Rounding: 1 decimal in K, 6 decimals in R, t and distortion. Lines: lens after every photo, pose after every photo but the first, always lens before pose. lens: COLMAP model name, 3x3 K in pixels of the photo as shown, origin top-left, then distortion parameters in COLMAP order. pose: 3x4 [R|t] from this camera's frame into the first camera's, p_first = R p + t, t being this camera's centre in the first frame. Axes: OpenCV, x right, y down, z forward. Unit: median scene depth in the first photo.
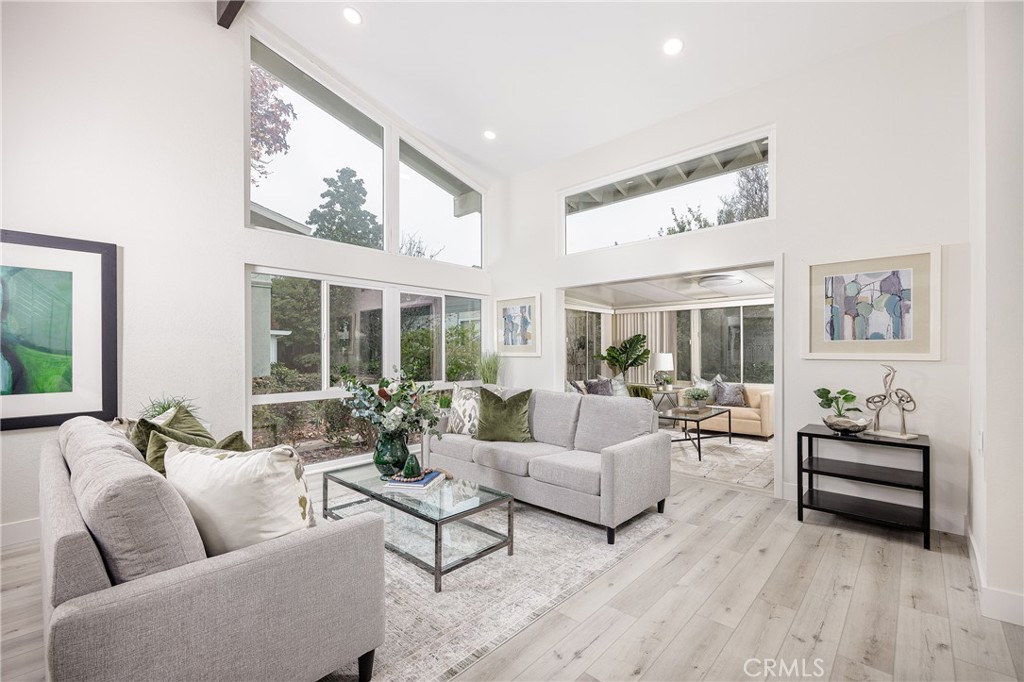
lens RADIAL K [[427.0, 0, 512.9], [0, 427.0, 351.6], [0, 0, 1]] dist [0.000061, 0.000211]
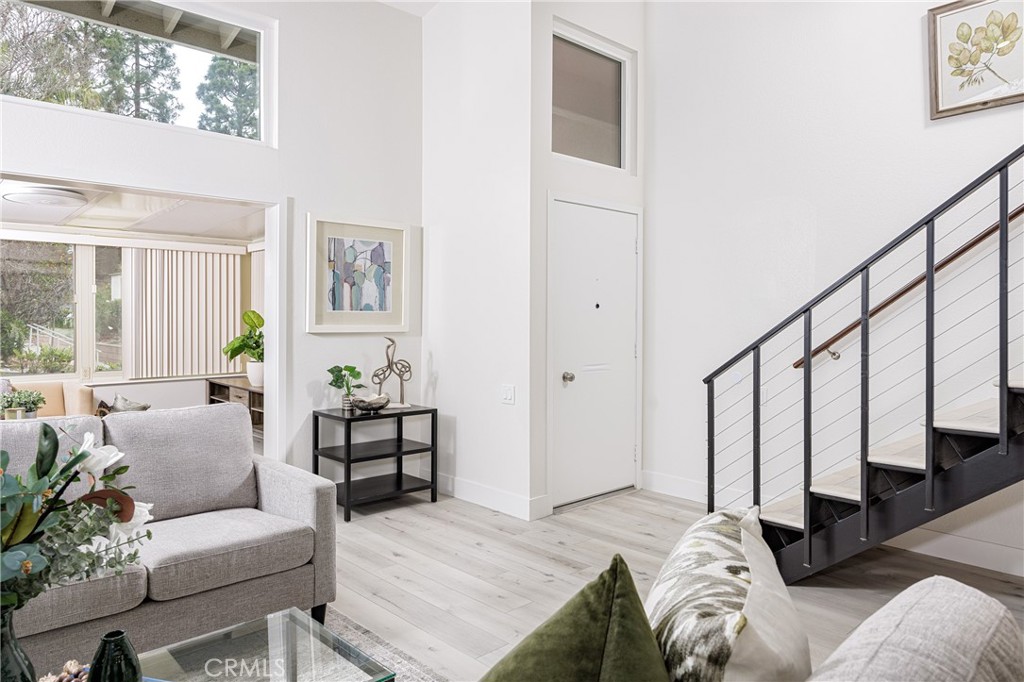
lens RADIAL K [[686.2, 0, 515.5], [0, 686.2, 323.6], [0, 0, 1]] dist [0.002745, 0.000919]
pose [[0.070507, -0.006572, 0.997490, -0.629893], [-0.005651, 0.999960, 0.006988, -0.011690], [-0.997495, -0.006129, 0.070467, 0.531330]]
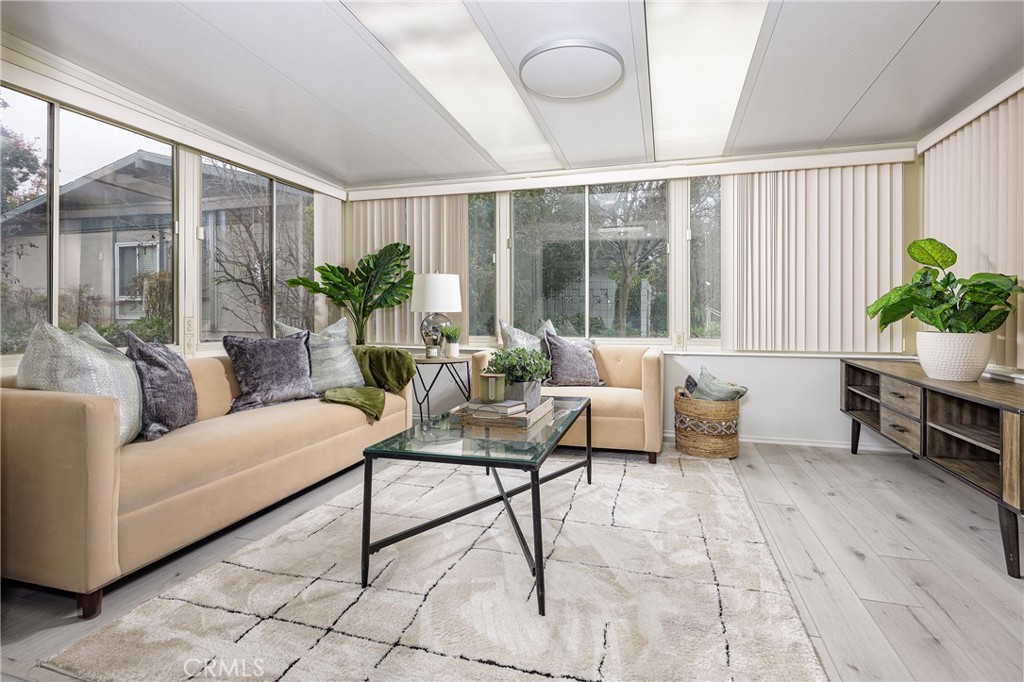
lens RADIAL K [[502.7, 0, 514.3], [0, 502.7, 311.7], [0, 0, 1]] dist [-0.003710, -0.000123]
pose [[0.897292, 0.004869, 0.441410, 0.392571], [-0.005615, 0.999984, 0.000382, 0.089128], [-0.441401, -0.002821, 0.897305, 1.023649]]
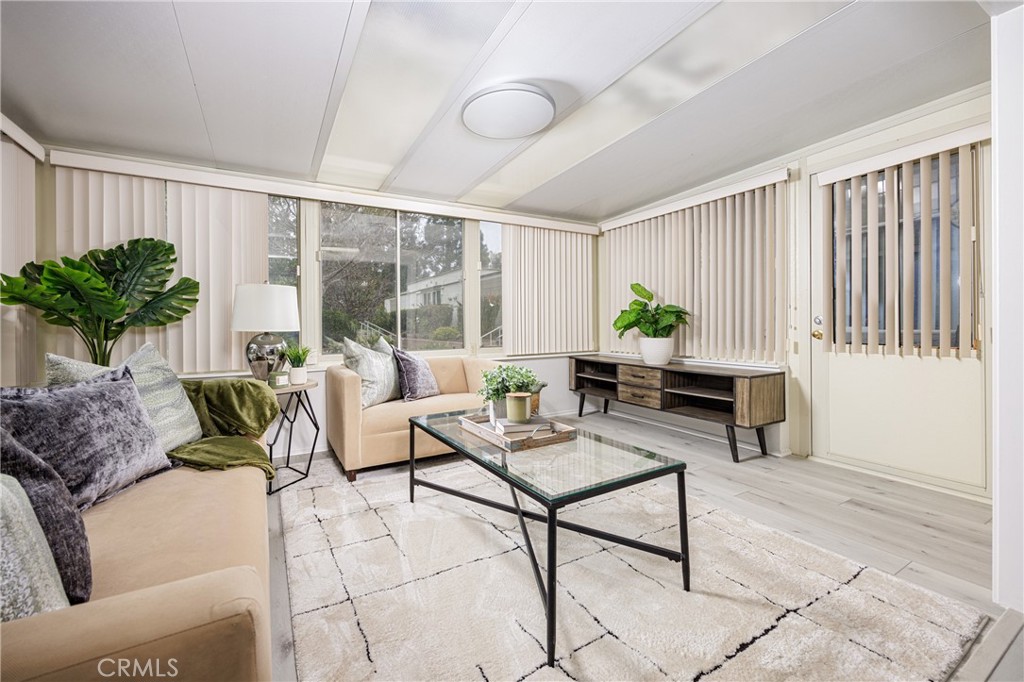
lens RADIAL K [[412.0, 0, 489.4], [0, 412.0, 325.0], [0, 0, 1]] dist [-0.001112, 0.000033]
pose [[0.313661, -0.003807, 0.949527, 0.134133], [0.003135, 0.999991, 0.002974, 0.078602], [-0.949530, 0.002044, 0.313670, 1.483219]]
